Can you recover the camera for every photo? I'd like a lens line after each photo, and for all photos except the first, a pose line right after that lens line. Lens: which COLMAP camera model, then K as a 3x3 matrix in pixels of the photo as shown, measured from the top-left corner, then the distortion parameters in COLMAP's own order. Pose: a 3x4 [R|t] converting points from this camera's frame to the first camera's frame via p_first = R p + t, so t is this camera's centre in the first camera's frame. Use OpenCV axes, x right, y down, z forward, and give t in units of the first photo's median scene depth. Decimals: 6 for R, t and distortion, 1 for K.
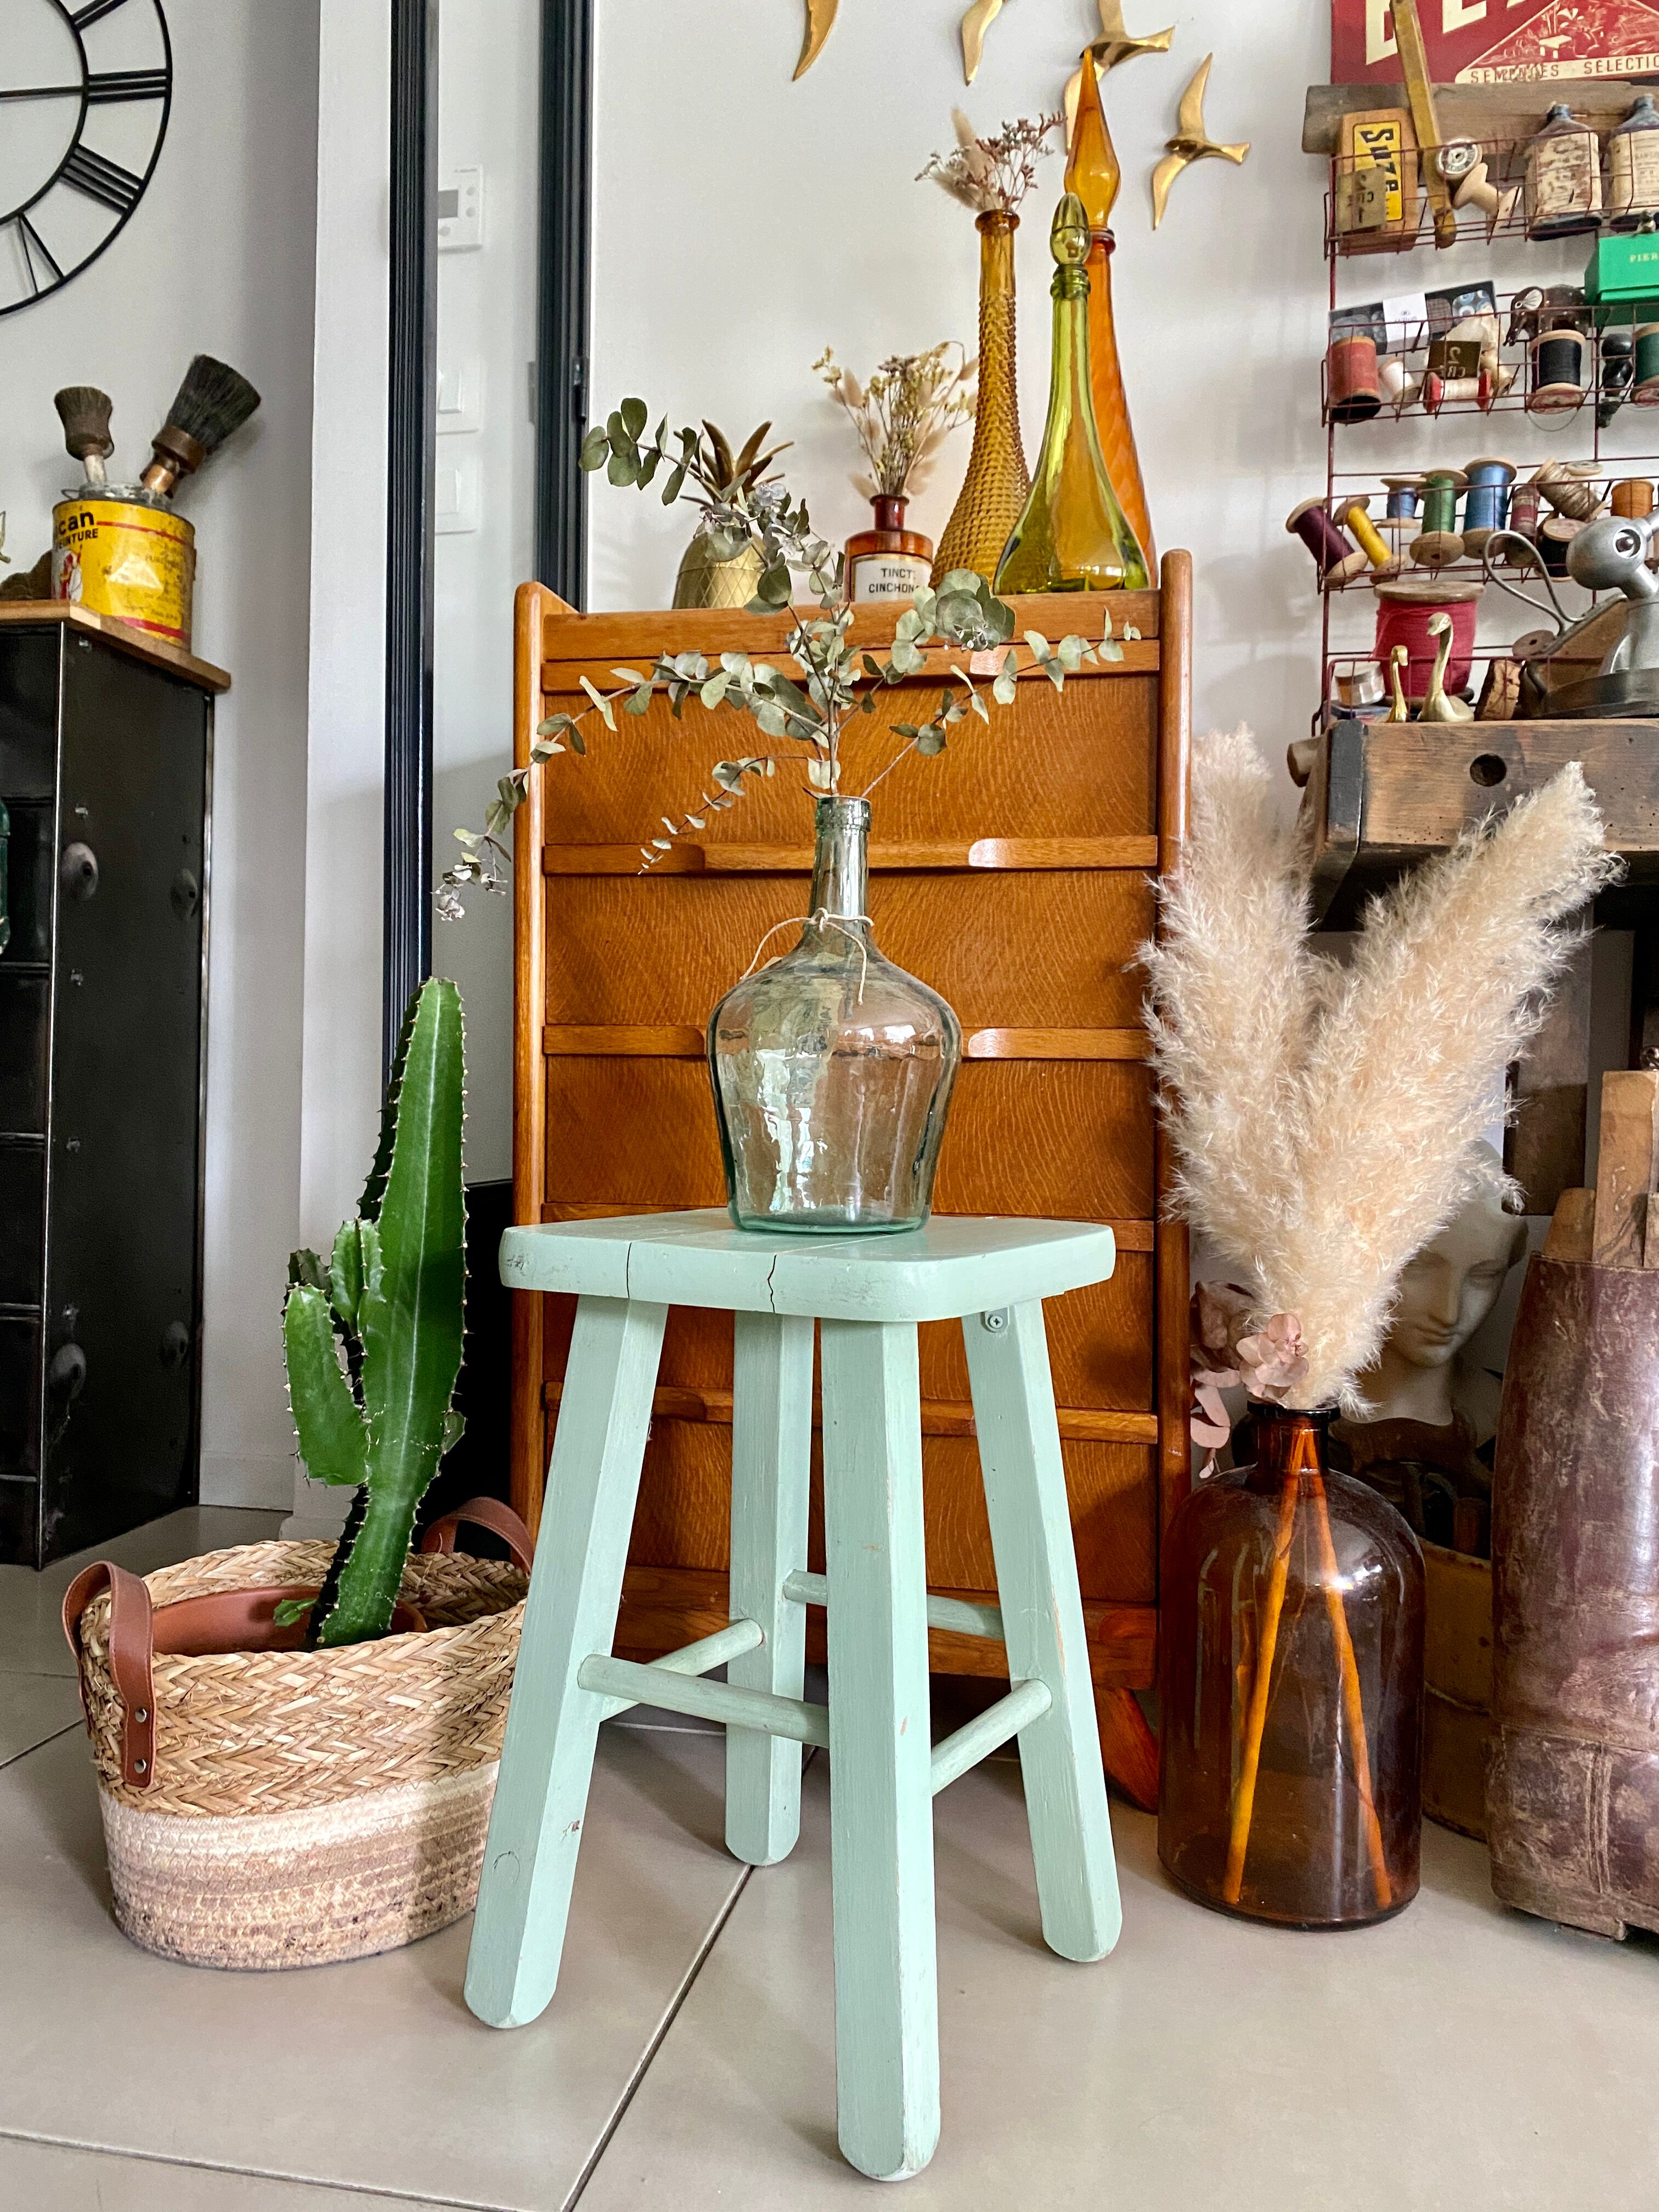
lens RADIAL K [[1685.2, 0, 818.7], [0, 1685.2, 1095.9], [0, 0, 1]] dist [0.043735, -0.063477]
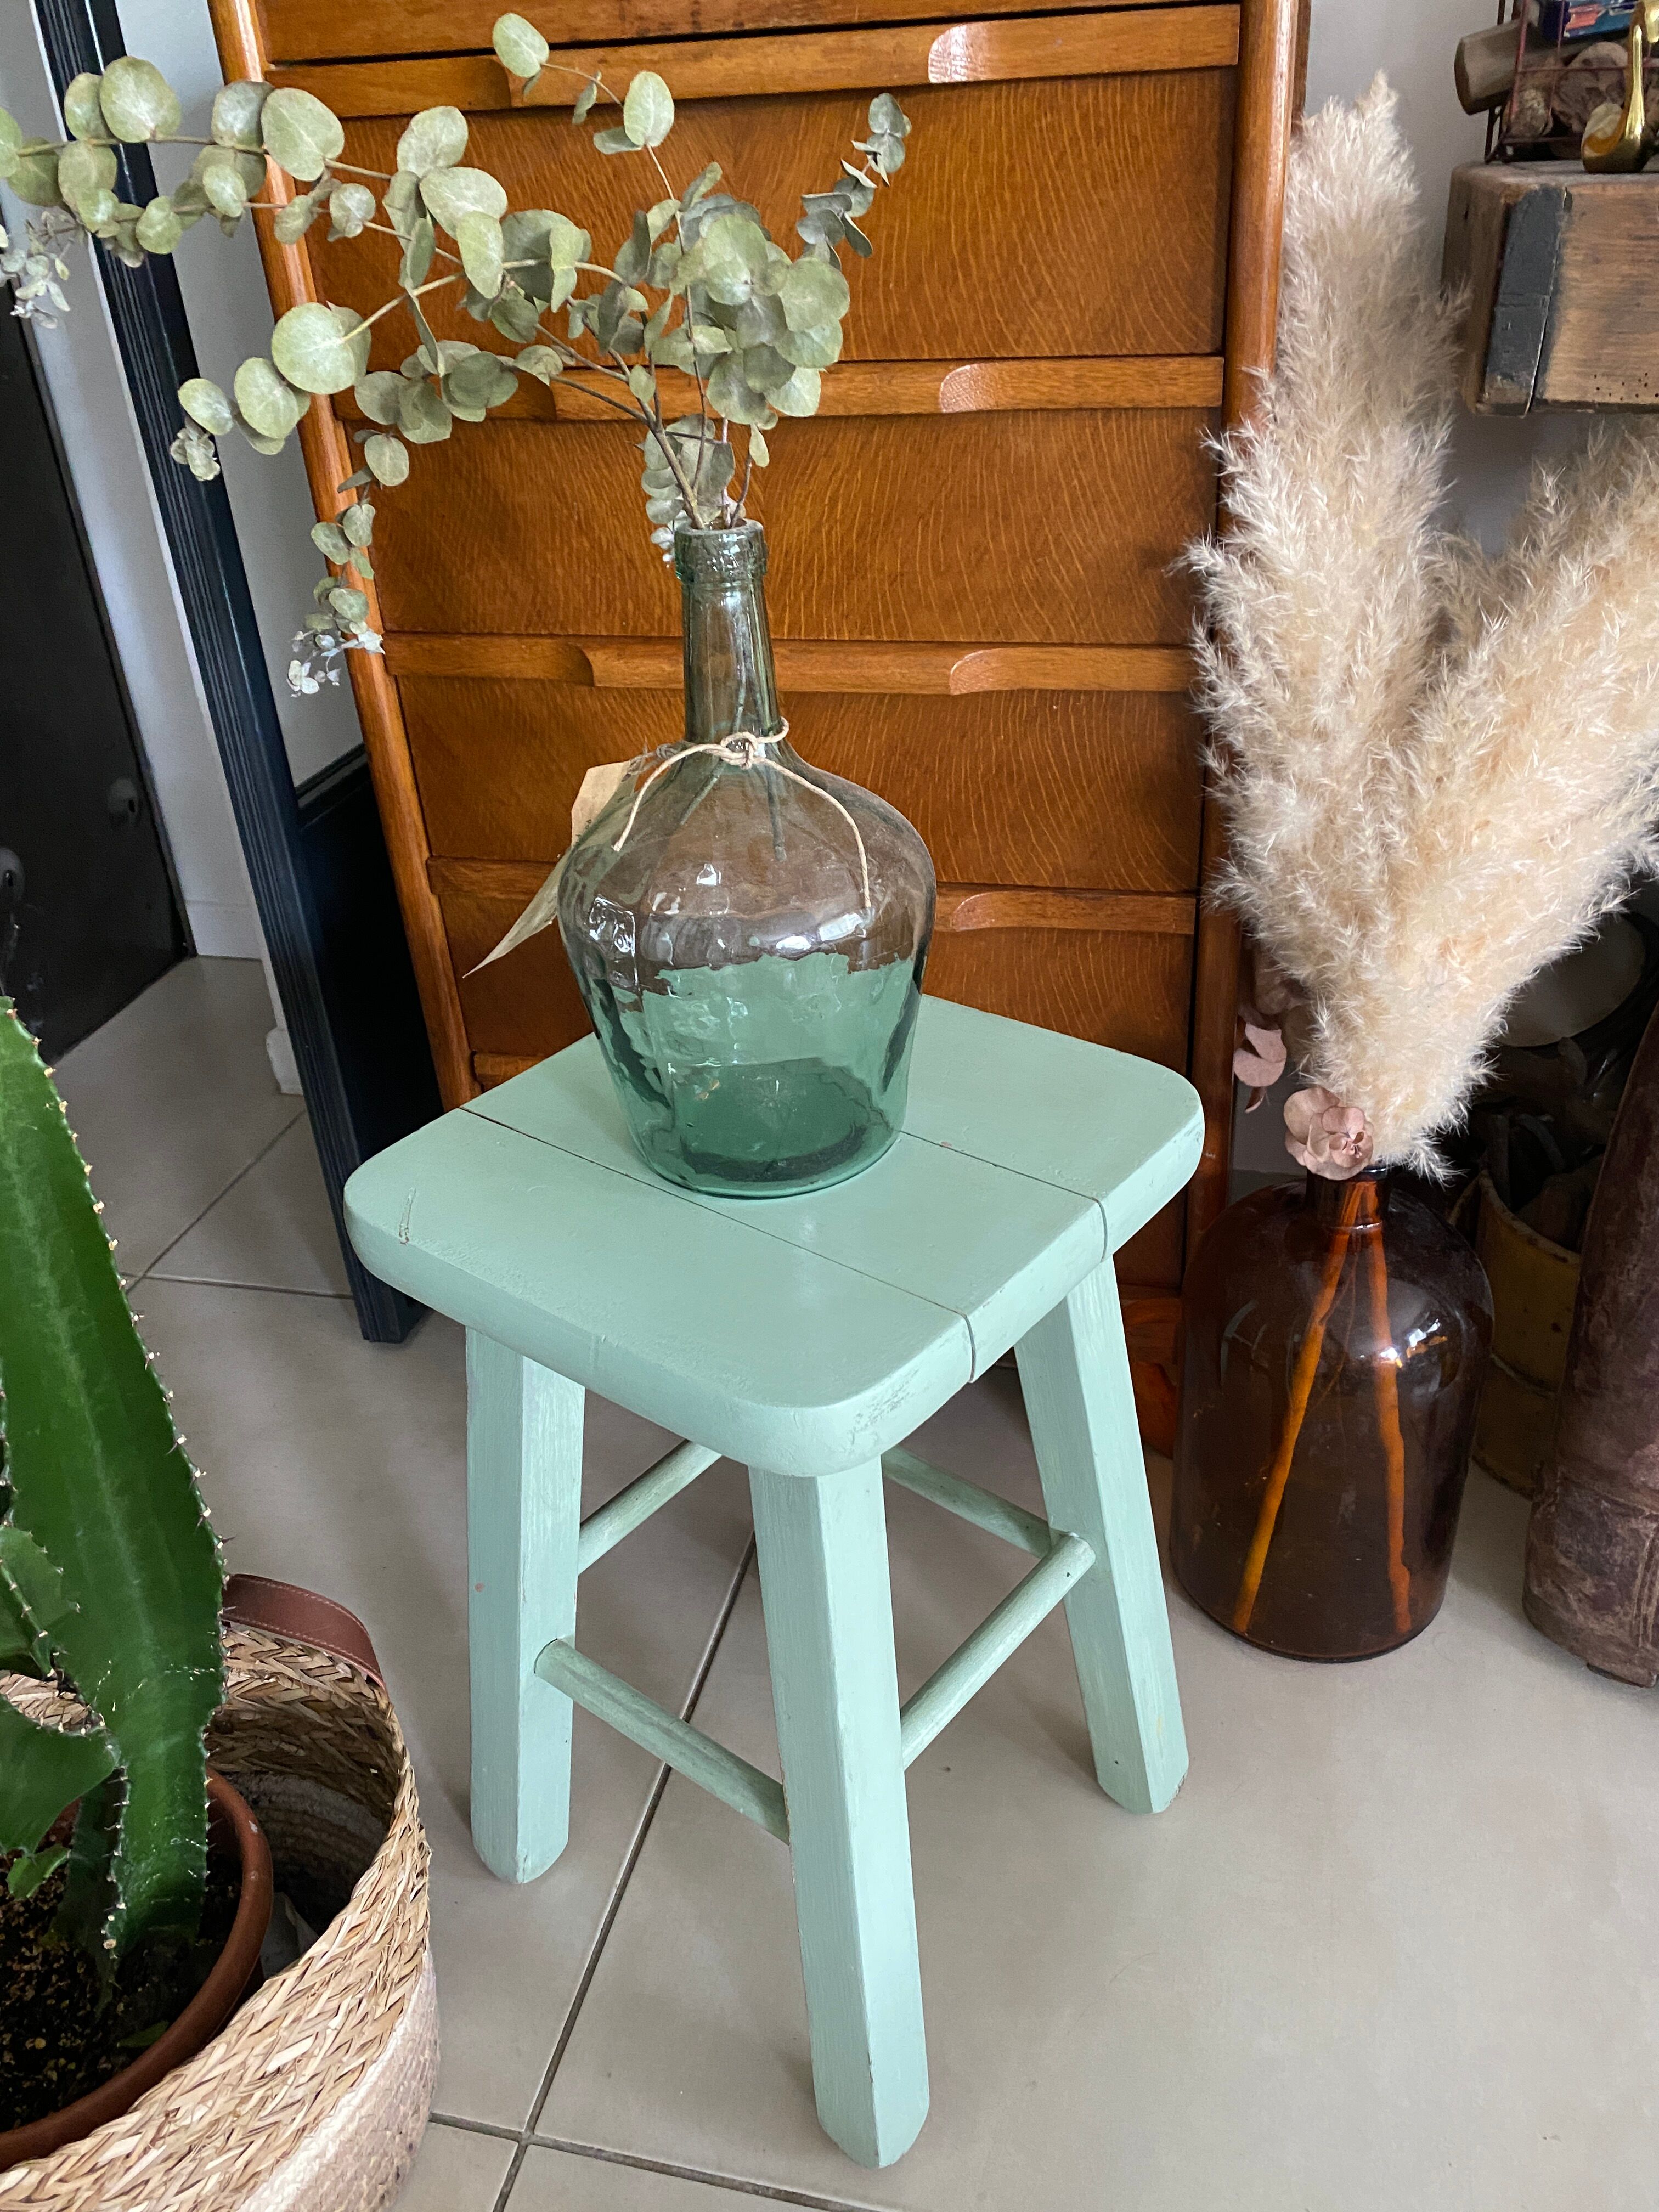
lens RADIAL K [[1685.2, 0, 845.9], [0, 1685.2, 1089.2], [0, 0, 1]] dist [0.043735, -0.063477]
pose [[0.997255, -0.040405, -0.062046, 0.084978], [0.065972, 0.865321, 0.496857, -0.247486], [0.033614, -0.499587, 0.865612, 0.289816]]
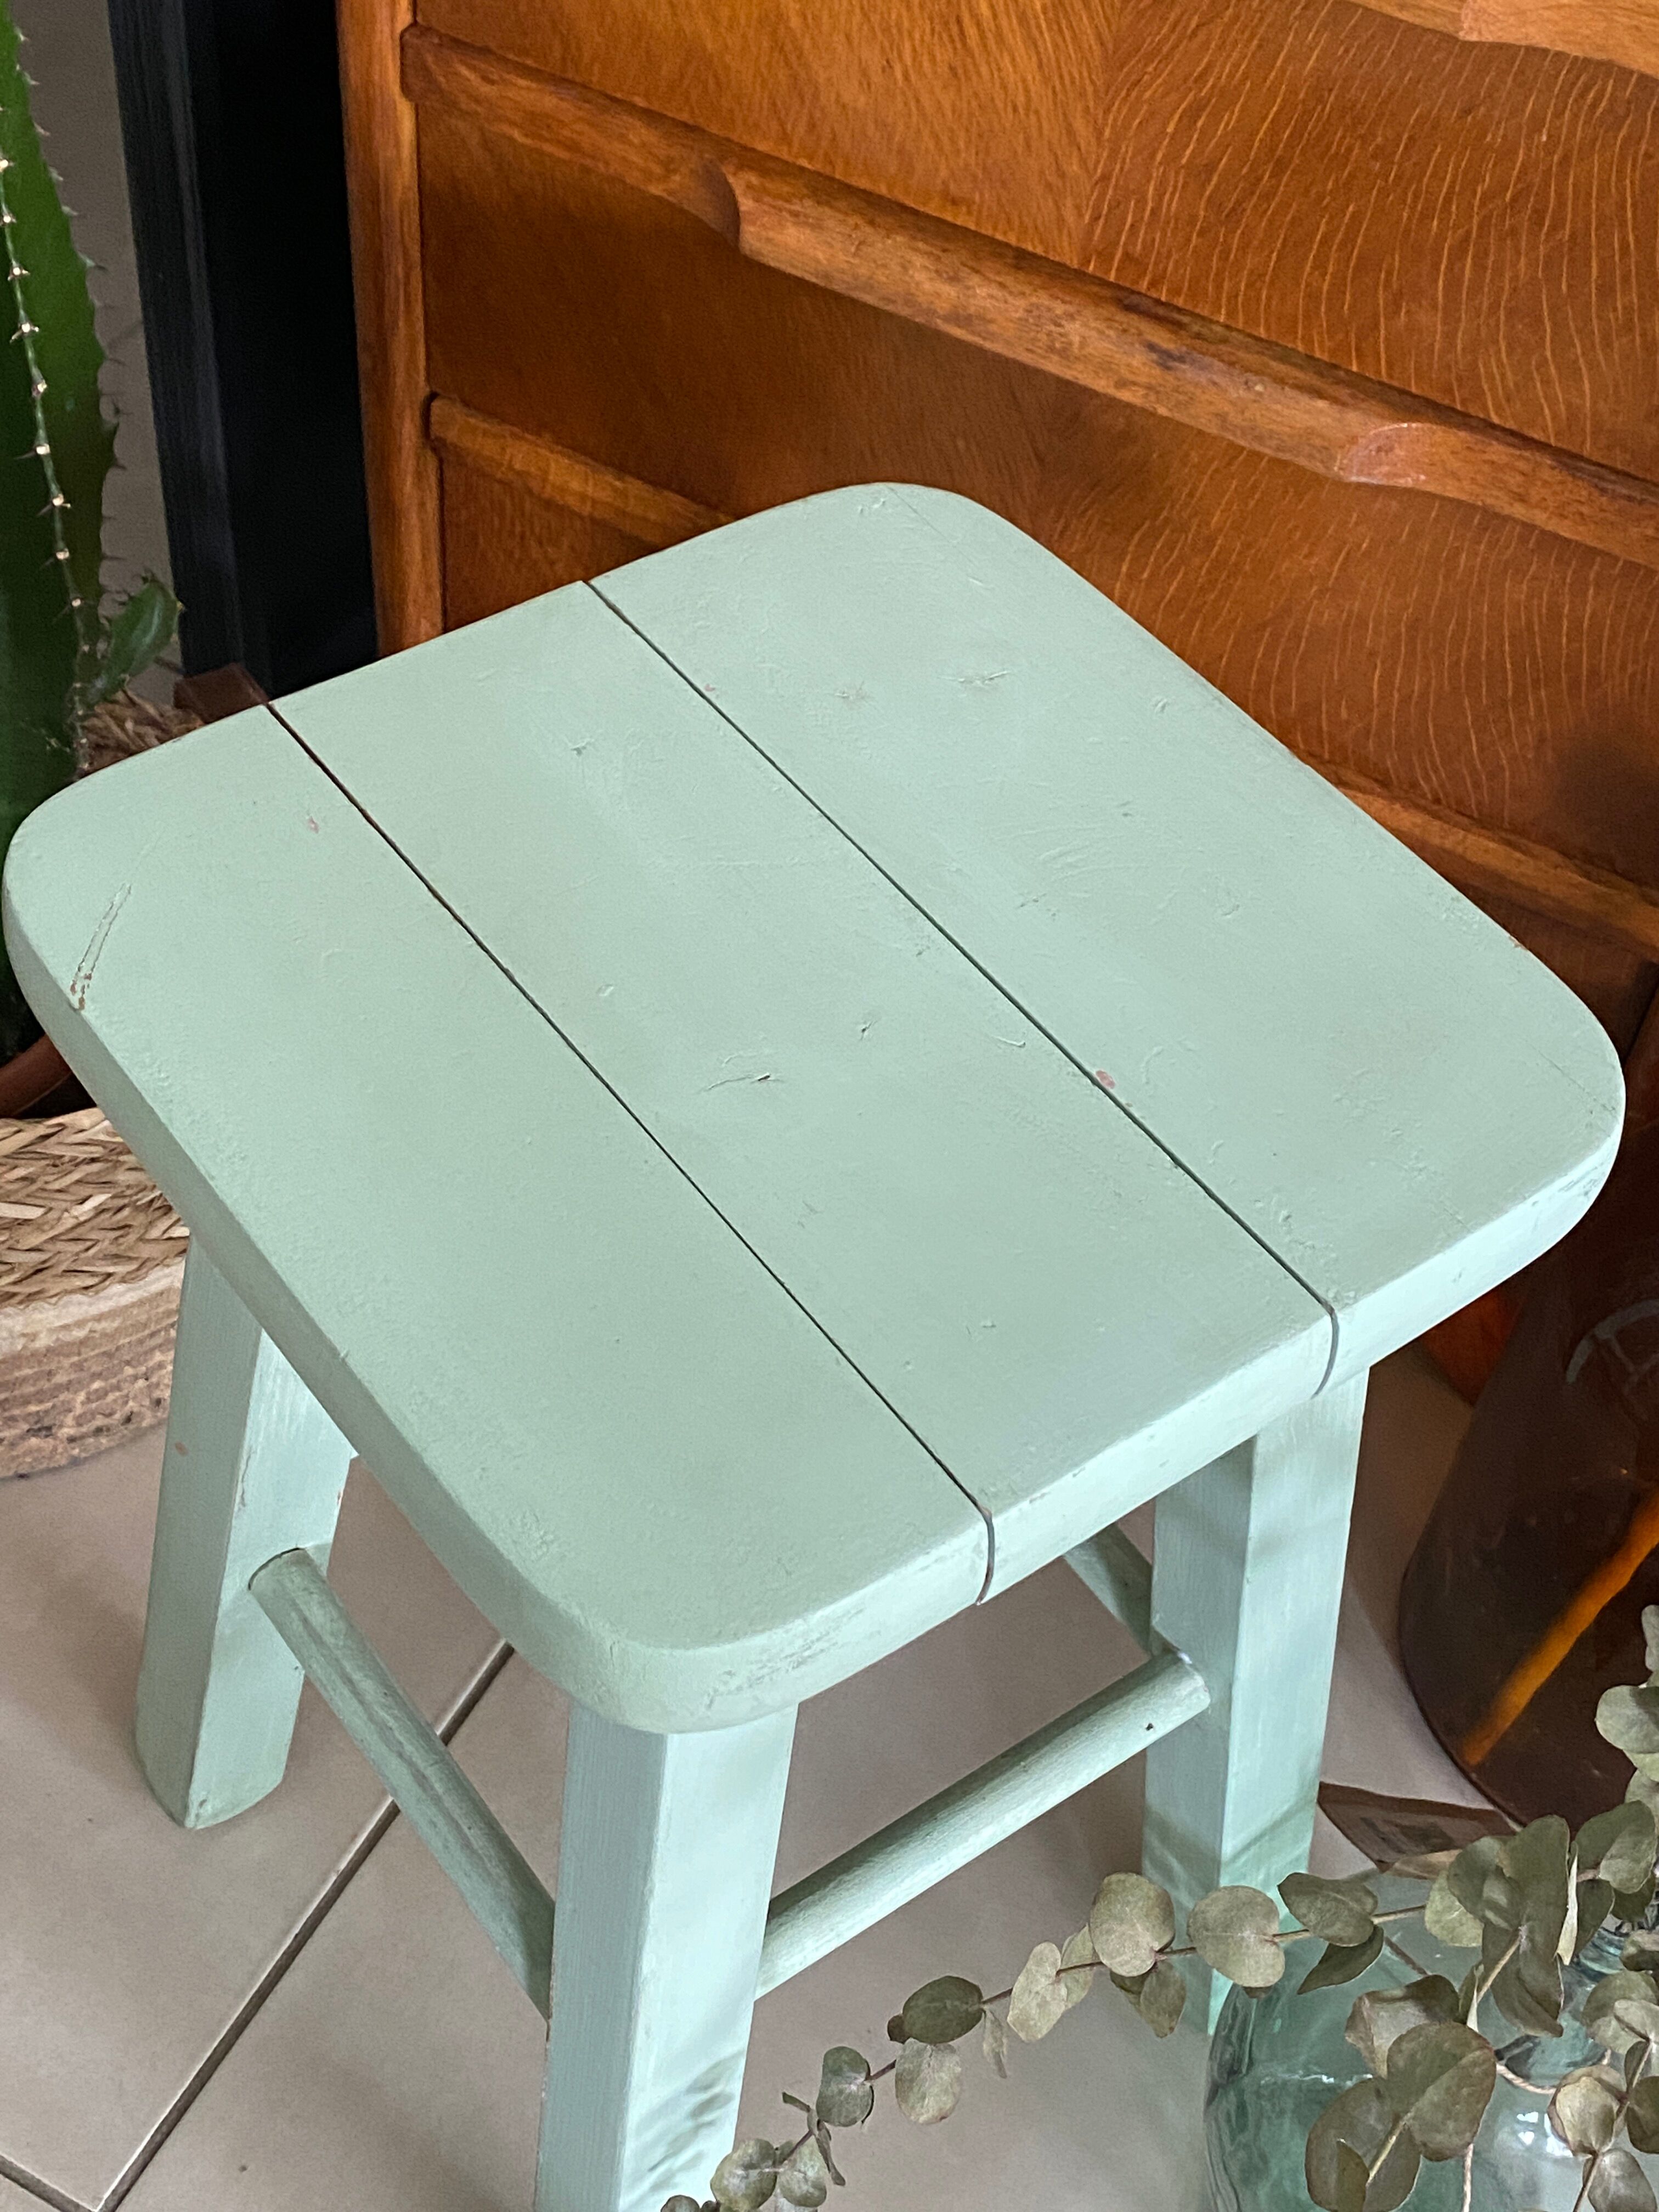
lens RADIAL K [[2867.8, 0, 832.3], [0, 2867.8, 1103.2], [0, 0, 1]] dist [0.037674, 0.000000]
pose [[0.955231, 0.260304, -0.140622, 0.109573], [-0.071464, 0.664229, 0.744105, -0.317823], [0.287099, -0.700743, 0.653095, 0.432372]]
